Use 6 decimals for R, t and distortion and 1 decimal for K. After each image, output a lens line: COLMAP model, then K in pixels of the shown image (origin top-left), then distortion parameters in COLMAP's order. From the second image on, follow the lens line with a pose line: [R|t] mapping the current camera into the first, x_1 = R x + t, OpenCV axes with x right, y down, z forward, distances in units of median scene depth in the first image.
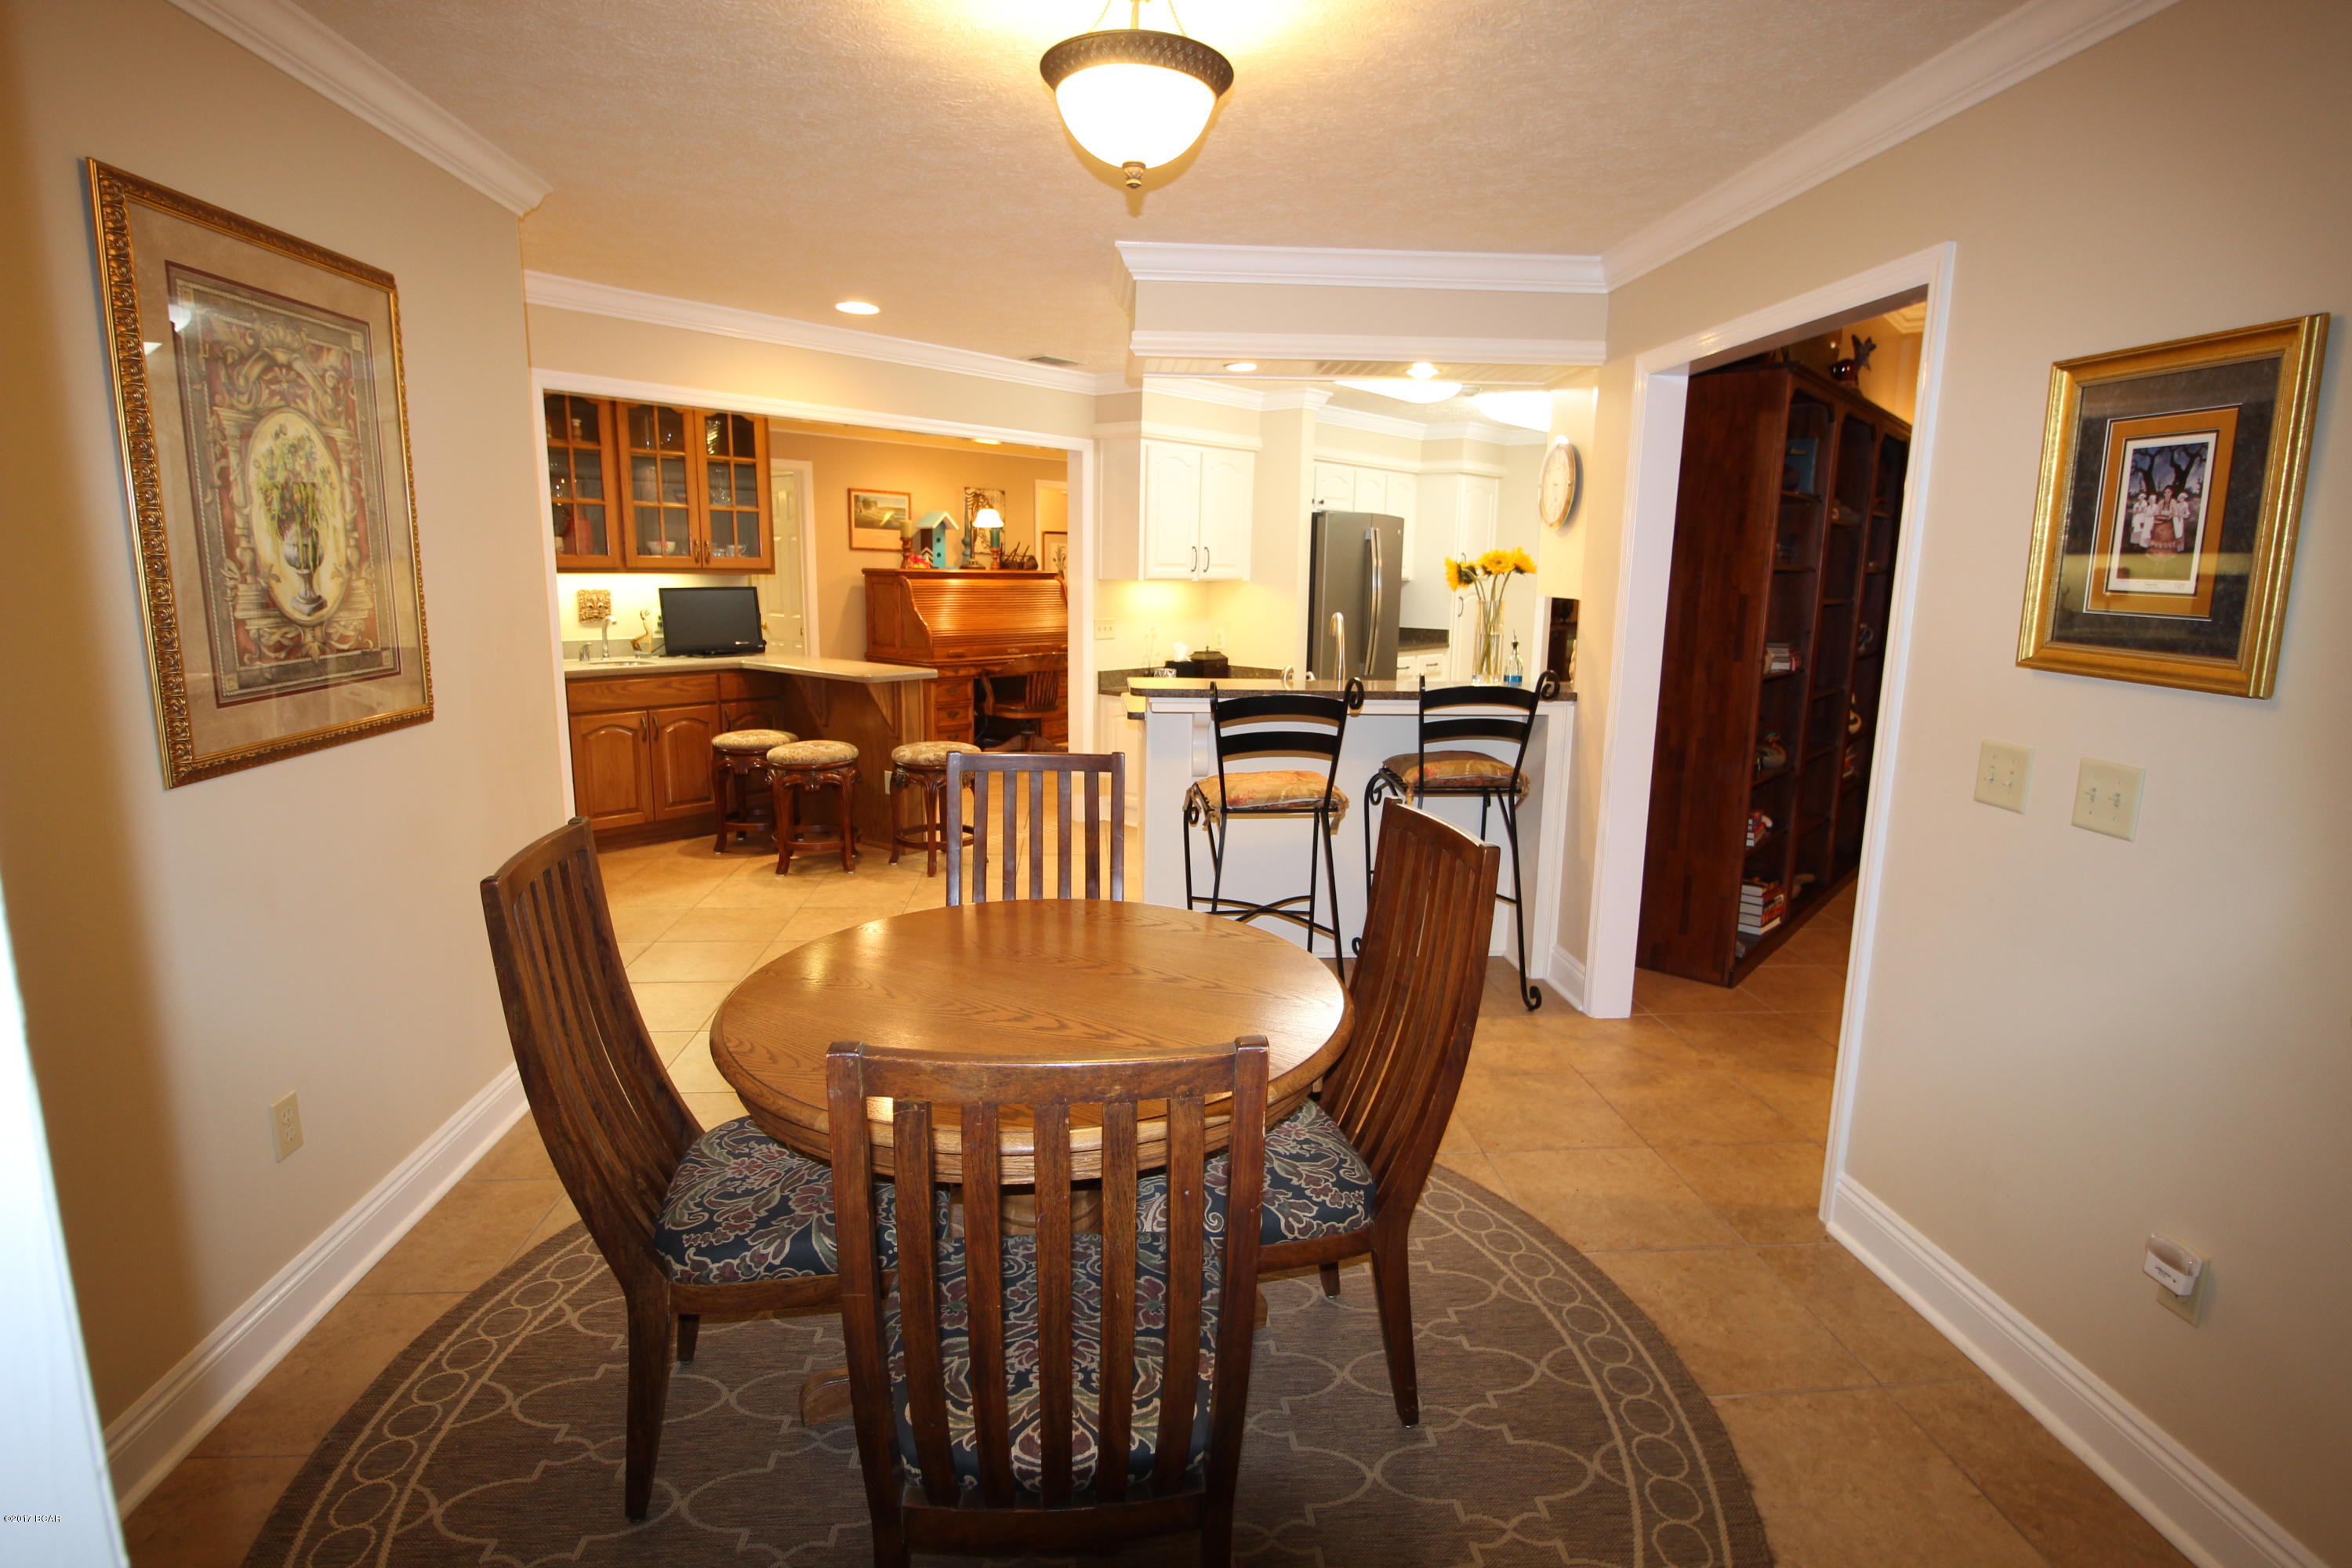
lens RADIAL K [[1209.6, 0, 1177.3], [0, 1209.6, 744.2], [0, 0, 1]] dist [-0.003681, -0.001002]
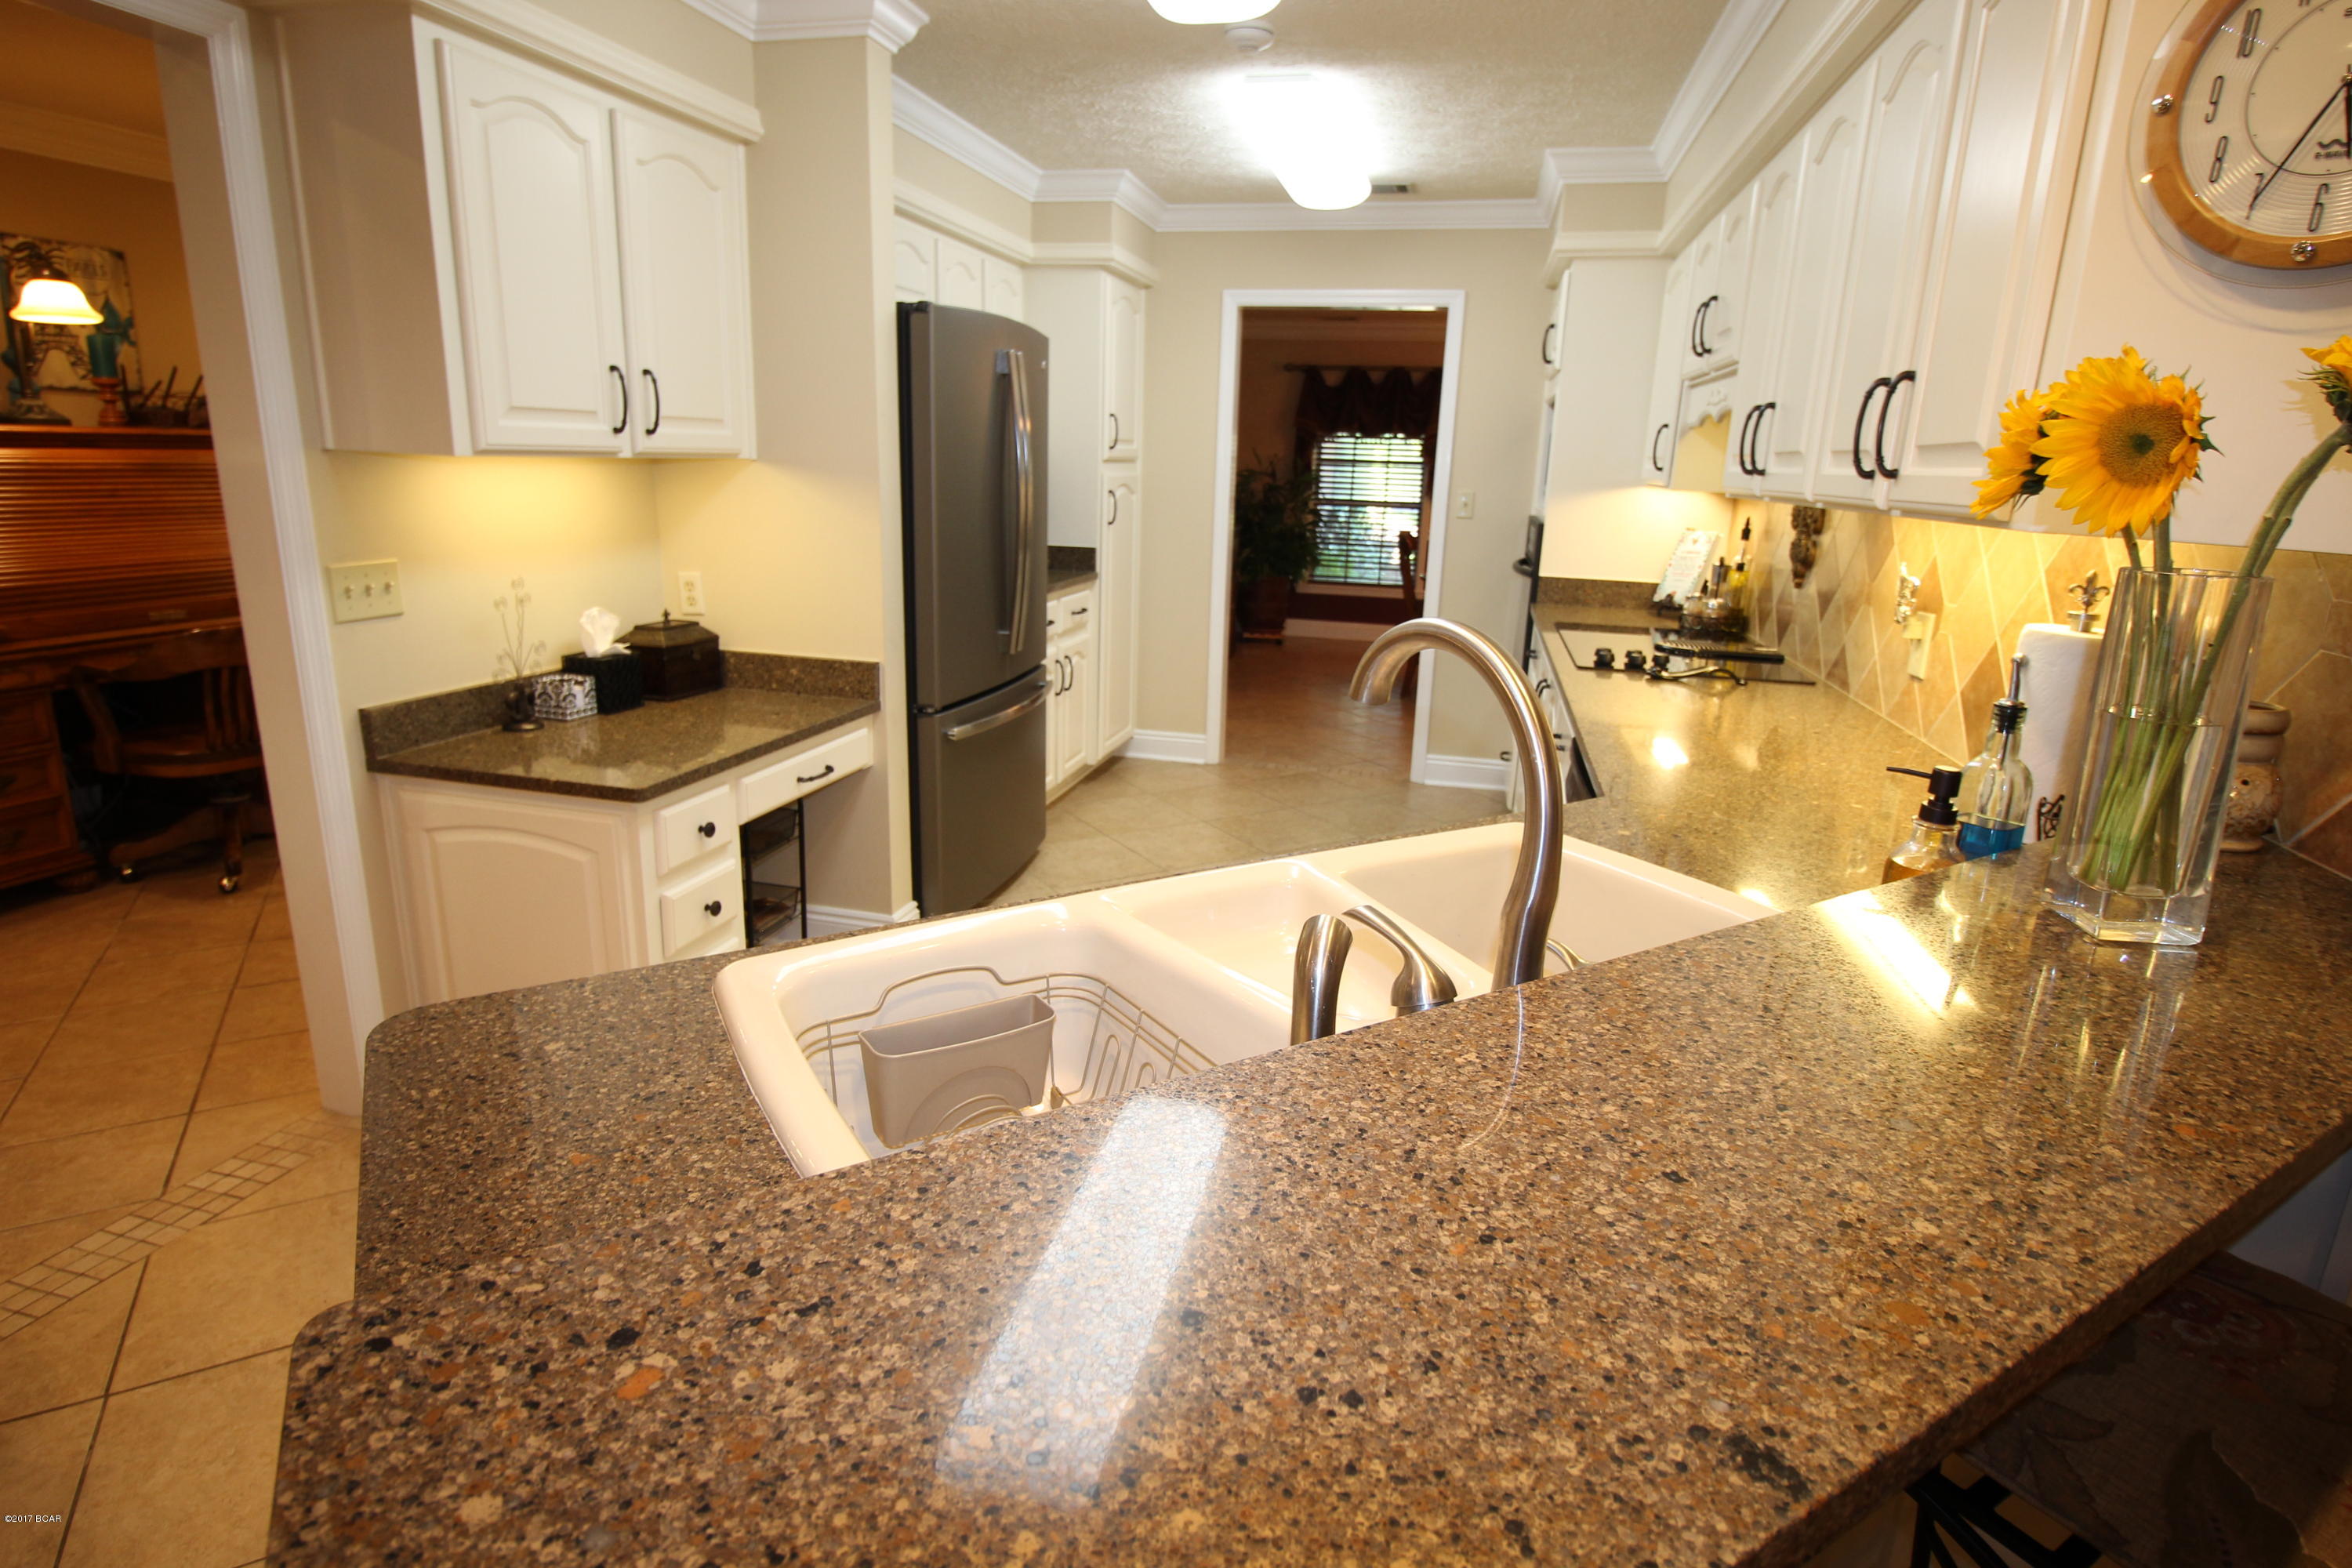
lens RADIAL K [[1209.6, 0, 1177.3], [0, 1209.6, 744.2], [0, 0, 1]] dist [-0.003681, -0.001002]
pose [[0.893285, -0.094017, 0.439548, -0.005287], [0.050355, 0.992657, 0.109987, -0.063417], [-0.446660, -0.076117, 0.891460, 0.465969]]
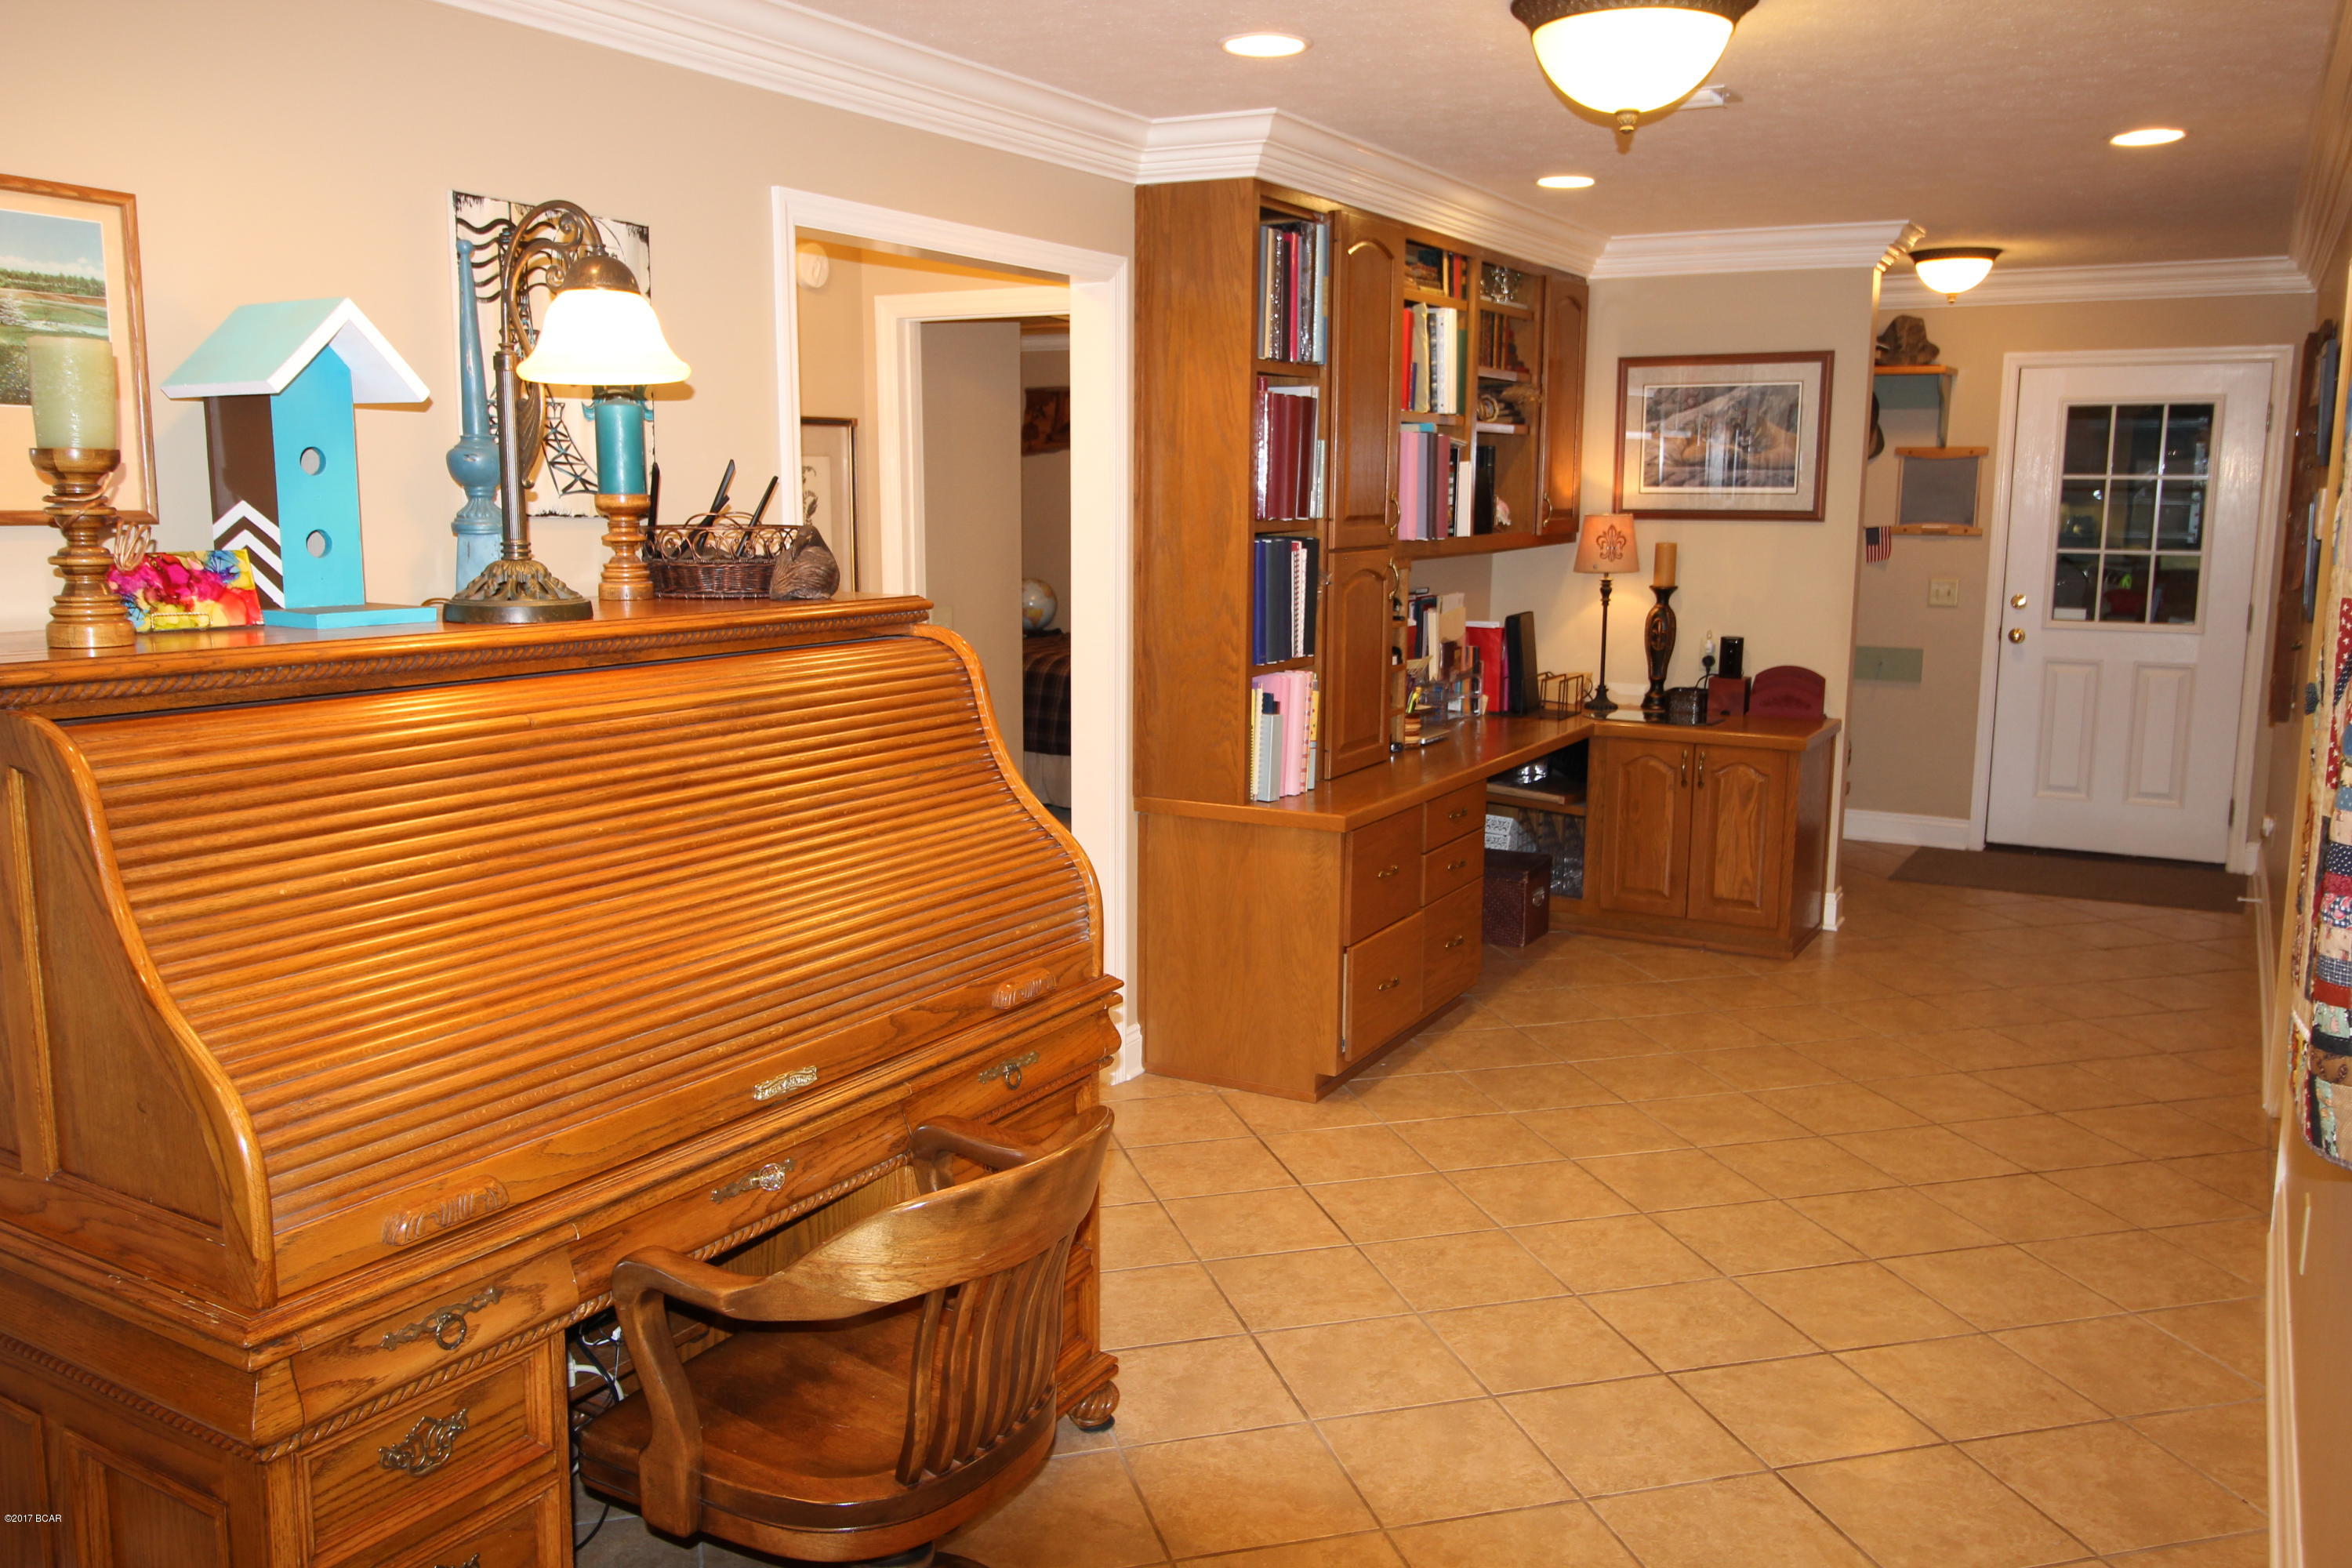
lens RADIAL K [[1962.4, 0, 1176.0], [0, 1962.4, 784.0], [0, 0, 1]] dist [-0.004266, -0.001108]
pose [[0.984709, -0.038695, 0.169857, -0.133486], [0.036263, 0.999191, 0.017401, -0.131305], [-0.170393, -0.010975, 0.985315, 0.743231]]
